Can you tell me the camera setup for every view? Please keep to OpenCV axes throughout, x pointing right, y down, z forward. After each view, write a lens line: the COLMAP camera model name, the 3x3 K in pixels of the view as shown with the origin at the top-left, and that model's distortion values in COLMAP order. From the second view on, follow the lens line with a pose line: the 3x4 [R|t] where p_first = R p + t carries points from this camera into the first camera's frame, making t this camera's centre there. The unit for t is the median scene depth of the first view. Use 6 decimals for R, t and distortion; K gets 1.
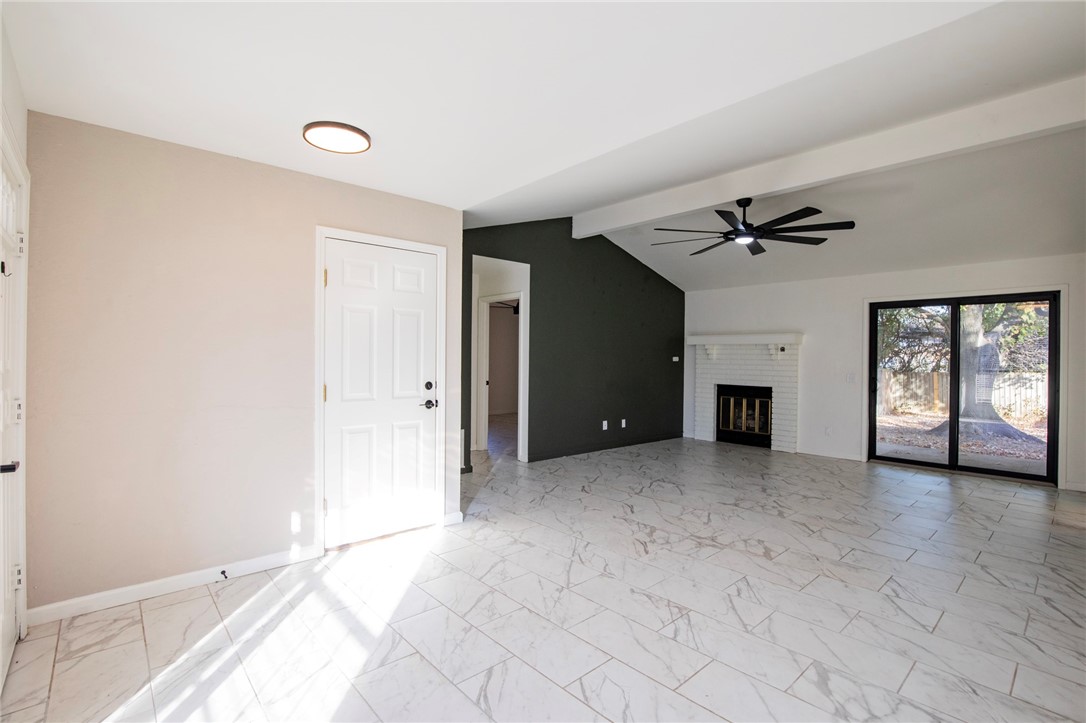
lens RADIAL K [[505.8, 0, 554.0], [0, 505.8, 357.0], [0, 0, 1]] dist [-0.031399, 0.005079]
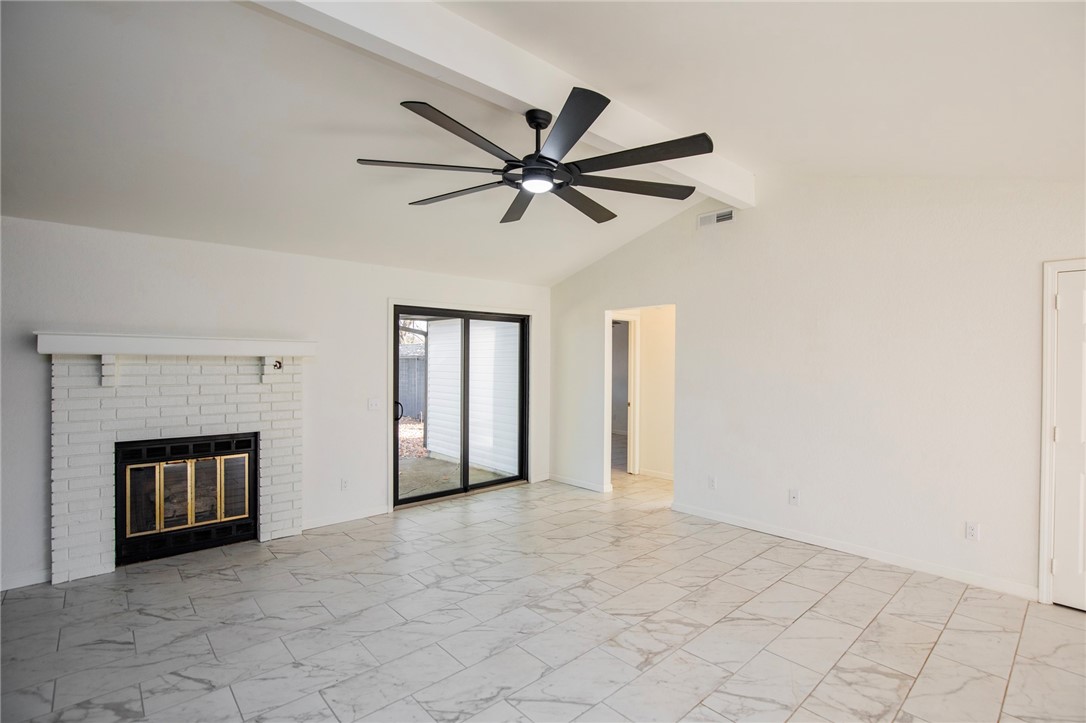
lens RADIAL K [[505.8, 0, 545.9], [0, 505.8, 357.0], [0, 0, 1]] dist [-0.031399, 0.005079]
pose [[0.008304, -0.004175, 0.999957, -0.238945], [-0.007117, 0.999966, 0.004234, -0.053860], [-0.999940, -0.007152, 0.008274, 1.243717]]
